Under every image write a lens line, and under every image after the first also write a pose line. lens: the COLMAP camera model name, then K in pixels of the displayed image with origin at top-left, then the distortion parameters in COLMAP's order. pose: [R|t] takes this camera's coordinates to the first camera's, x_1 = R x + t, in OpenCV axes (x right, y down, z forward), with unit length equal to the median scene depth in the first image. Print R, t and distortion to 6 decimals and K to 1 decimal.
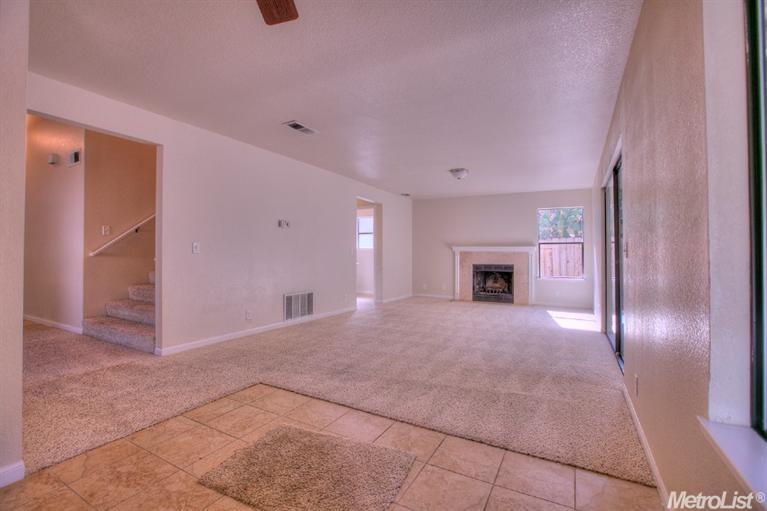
lens RADIAL K [[354.9, 0, 381.6], [0, 354.9, 252.0], [0, 0, 1]] dist [-0.039076, 0.005109]
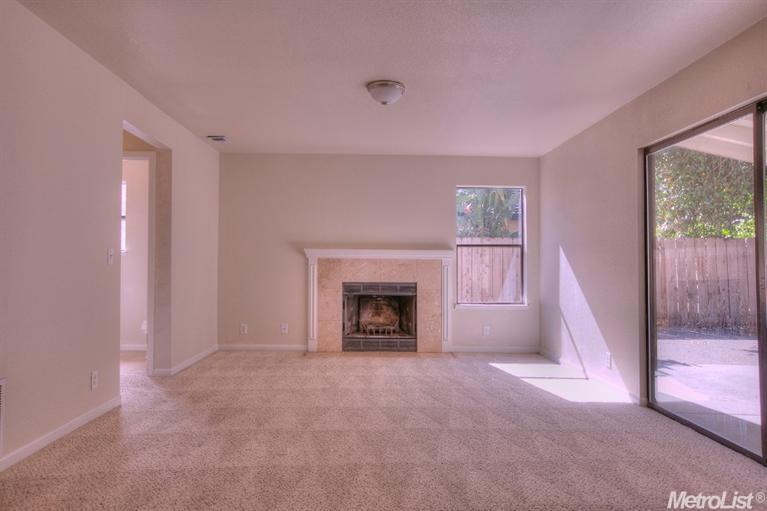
lens RADIAL K [[557.4, 0, 382.2], [0, 557.4, 259.8], [0, 0, 1]] dist [-0.000991, -0.000937]
pose [[0.874696, 0.004495, 0.484652, -0.098619], [-0.005440, 0.999985, 0.000545, -0.000316], [-0.484642, -0.003113, 0.874707, 0.245584]]
